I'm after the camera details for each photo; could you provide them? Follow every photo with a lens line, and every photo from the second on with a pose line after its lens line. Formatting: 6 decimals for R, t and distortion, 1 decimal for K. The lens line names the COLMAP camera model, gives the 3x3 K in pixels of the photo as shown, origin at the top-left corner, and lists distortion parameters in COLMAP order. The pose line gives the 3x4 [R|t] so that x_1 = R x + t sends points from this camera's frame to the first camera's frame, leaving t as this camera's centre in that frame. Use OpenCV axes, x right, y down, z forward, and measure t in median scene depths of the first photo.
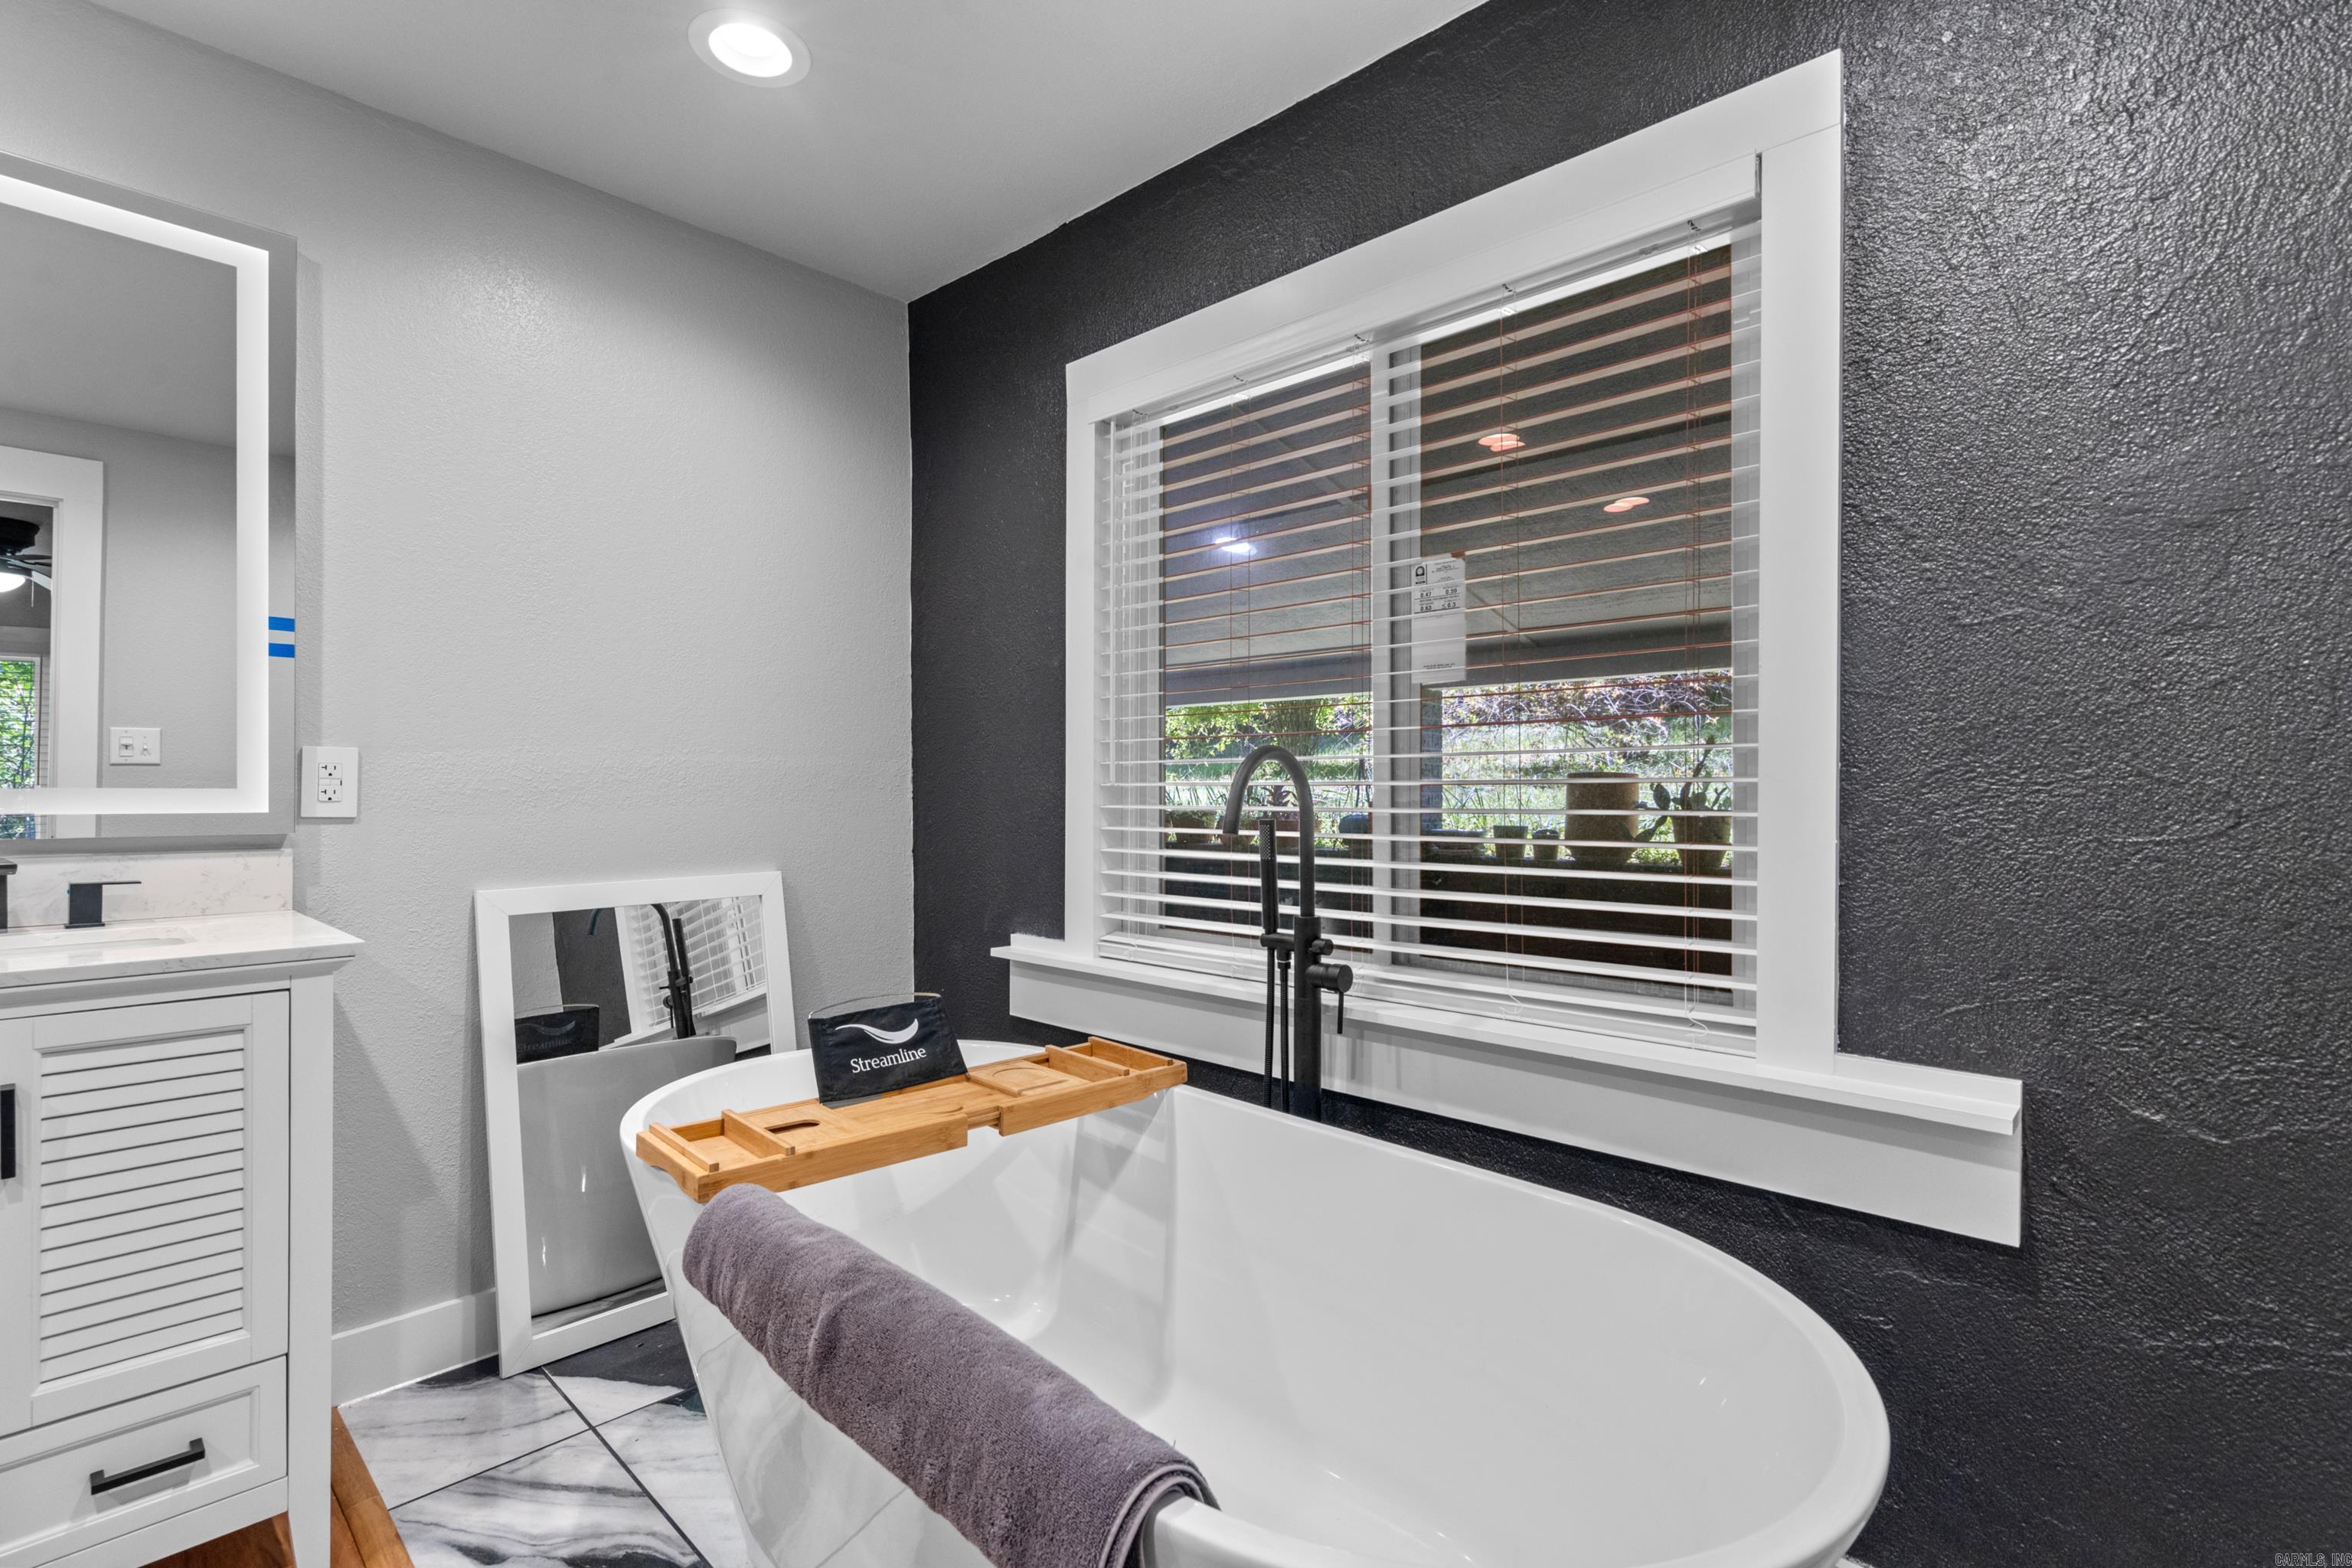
lens RADIAL K [[1068.1, 0, 1164.3], [0, 1068.1, 789.8], [0, 0, 1]] dist [-0.002207, 0.000725]
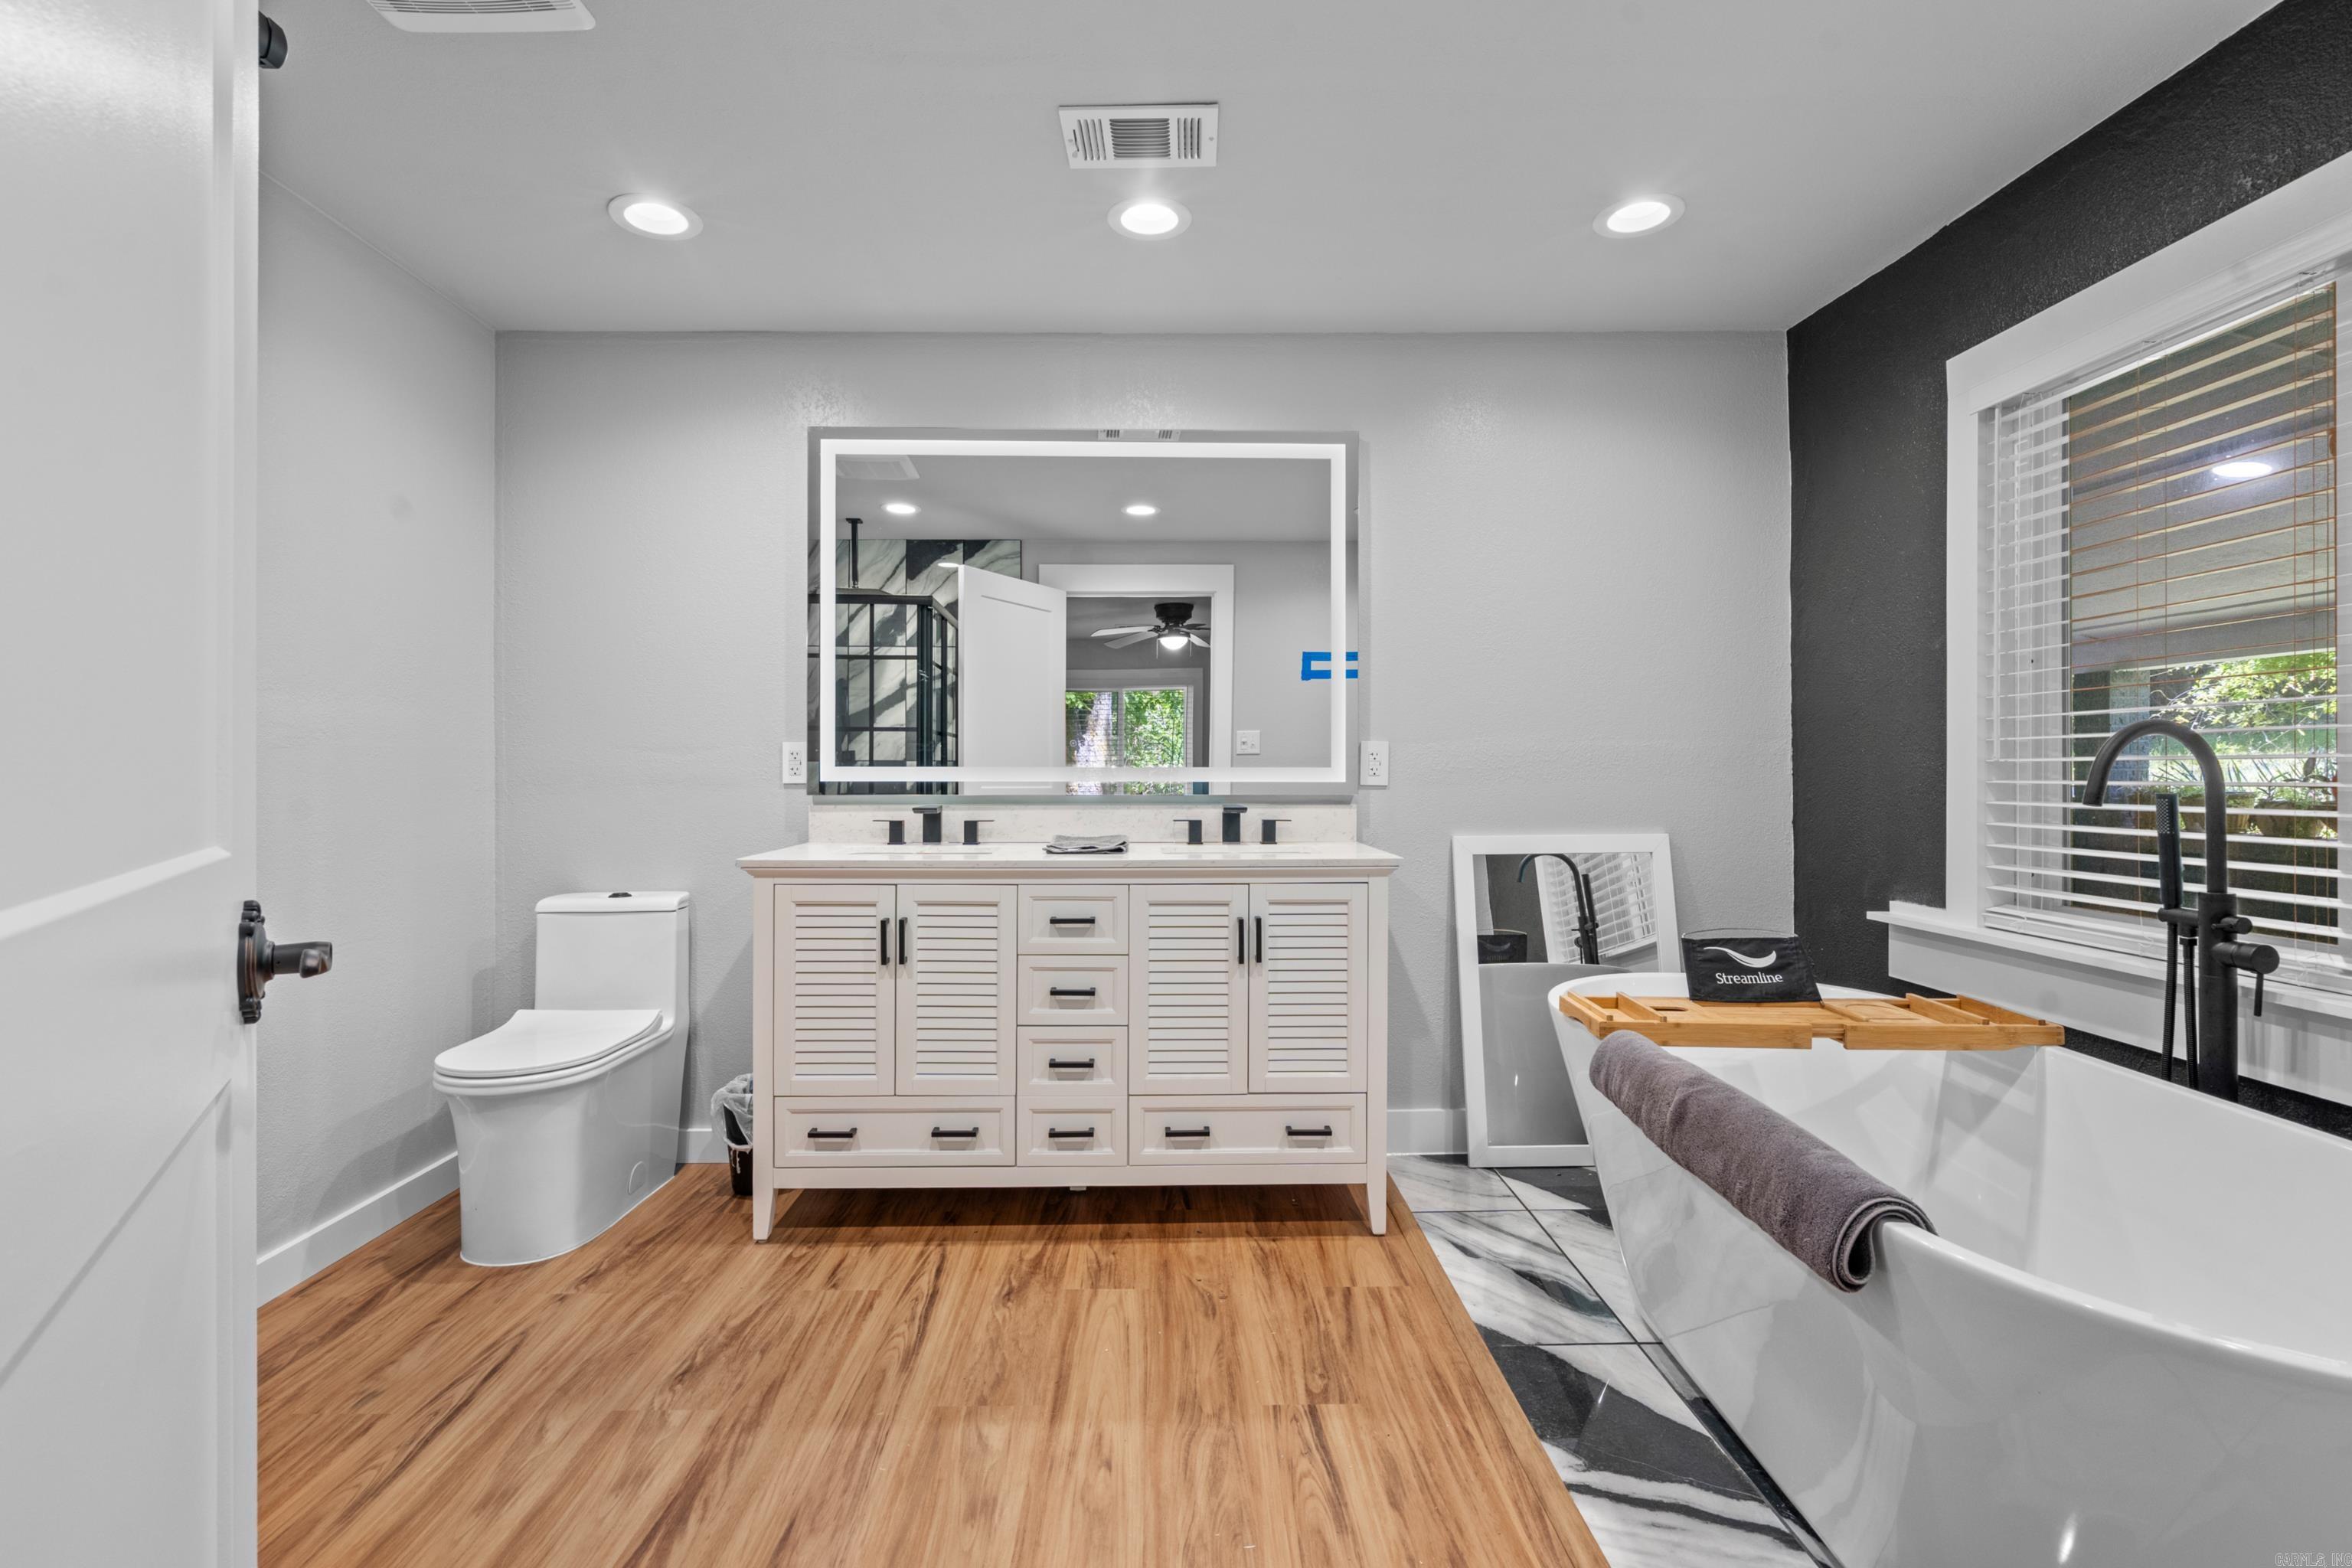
lens RADIAL K [[1068.1, 0, 1165.9], [0, 1068.1, 775.2], [0, 0, 1]] dist [-0.002207, 0.000725]
pose [[0.694930, 0.000598, -0.719078, 0.161313], [0.002958, 0.999989, 0.003691, 0.003747], [0.719072, -0.004692, 0.694920, -0.353996]]
